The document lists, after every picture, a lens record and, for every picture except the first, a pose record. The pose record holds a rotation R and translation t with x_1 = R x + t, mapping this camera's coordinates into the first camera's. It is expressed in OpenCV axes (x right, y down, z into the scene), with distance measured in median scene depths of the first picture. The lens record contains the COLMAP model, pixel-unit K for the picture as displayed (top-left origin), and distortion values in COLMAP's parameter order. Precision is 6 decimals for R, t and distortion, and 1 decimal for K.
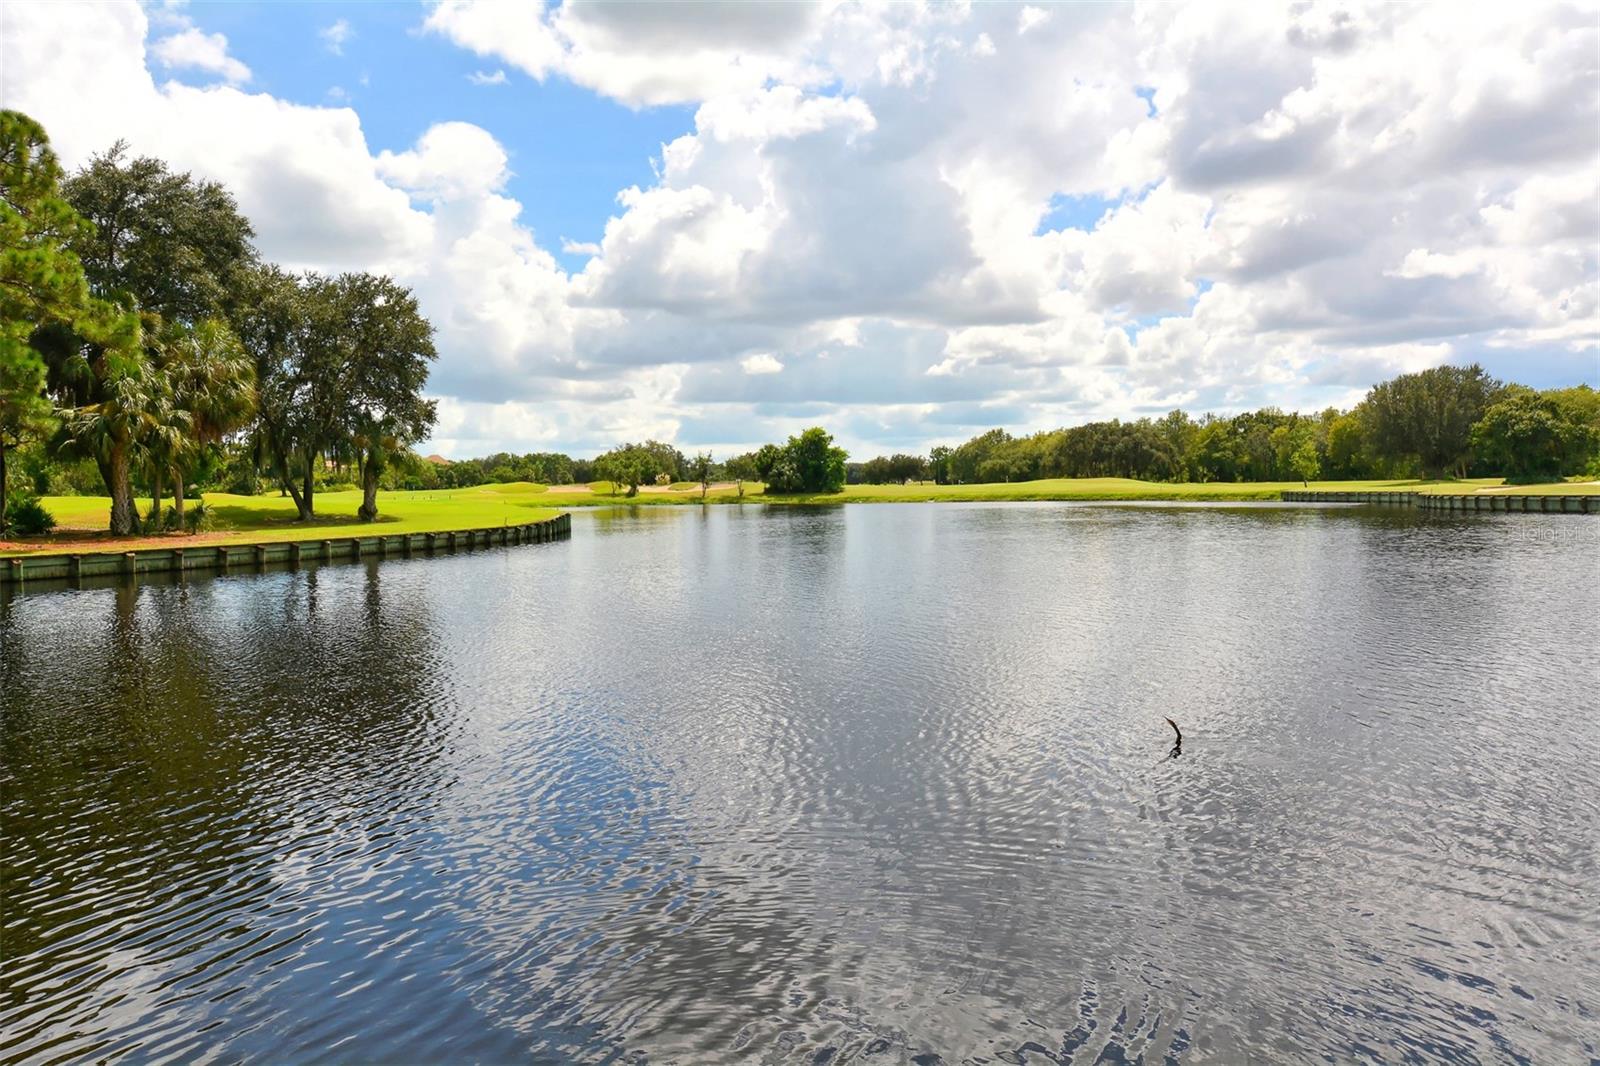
lens RADIAL K [[1199.8, 0, 802.4], [0, 1199.8, 525.4], [0, 0, 1]] dist [0.008867, -0.012552]
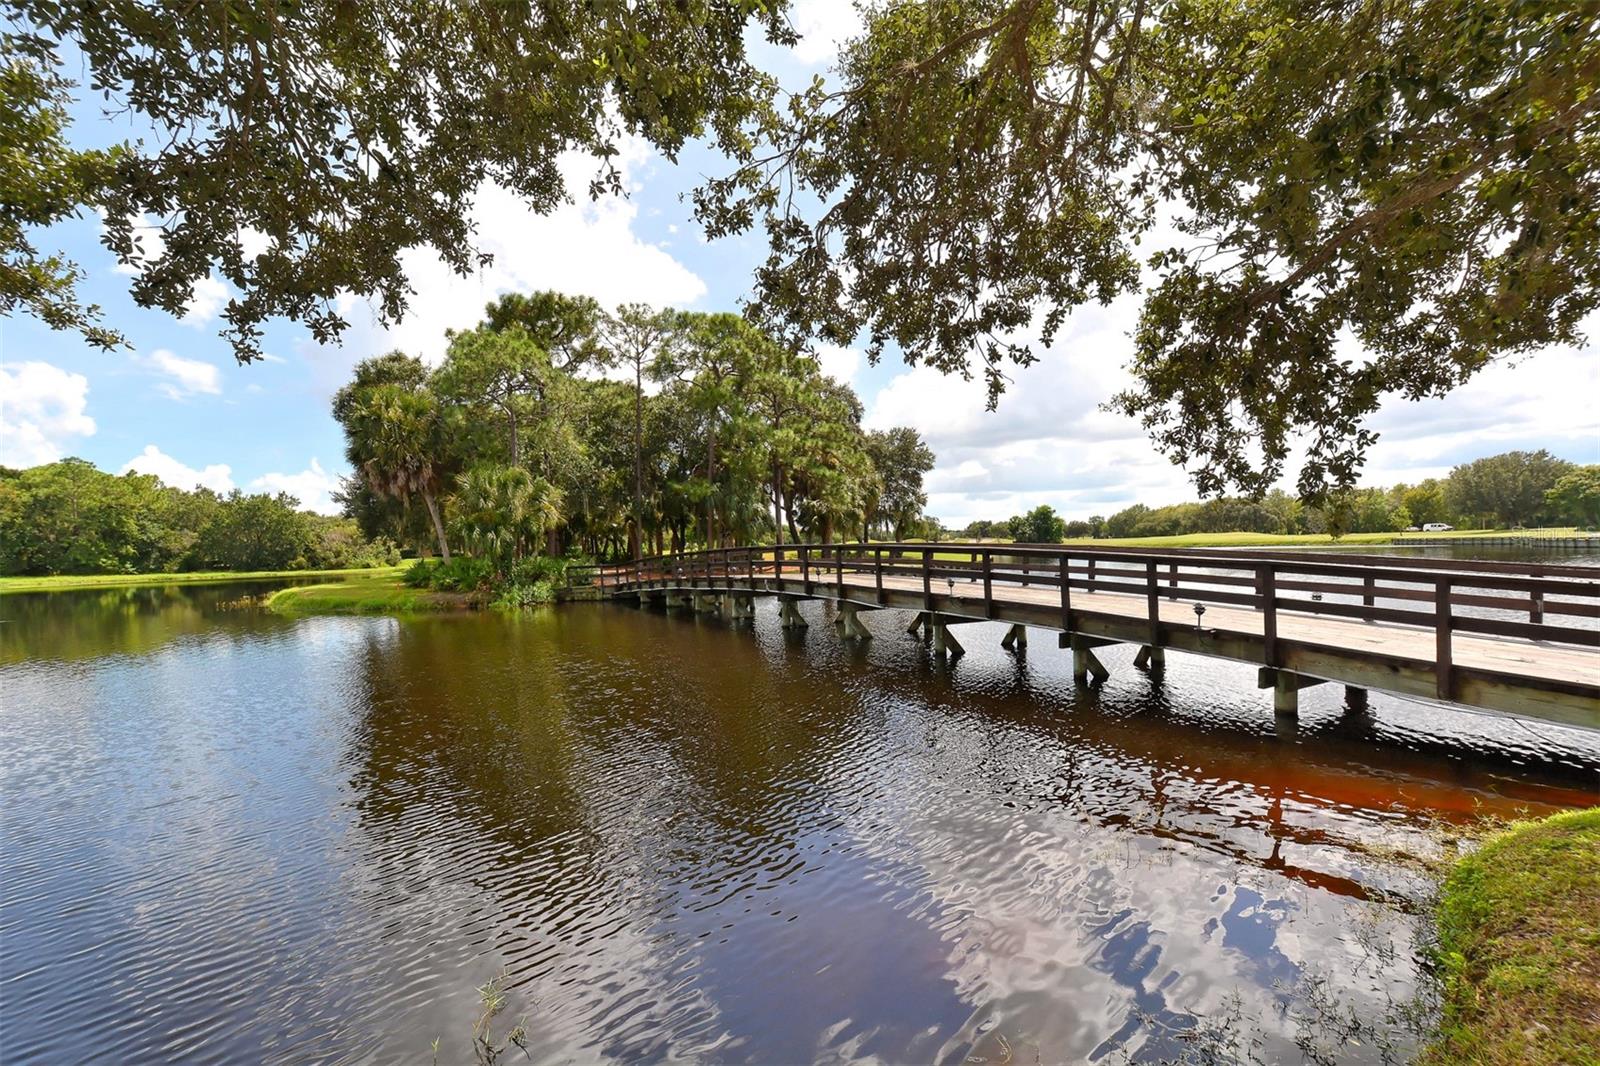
lens RADIAL K [[689.0, 0, 788.8], [0, 689.0, 530.0], [0, 0, 1]] dist [0.014399, 0.000061]
pose [[0.969834, -0.017698, -0.243125, -0.105048], [0.004921, 0.998579, -0.053063, 0.003652], [0.243718, 0.050266, 0.968543, -0.036313]]
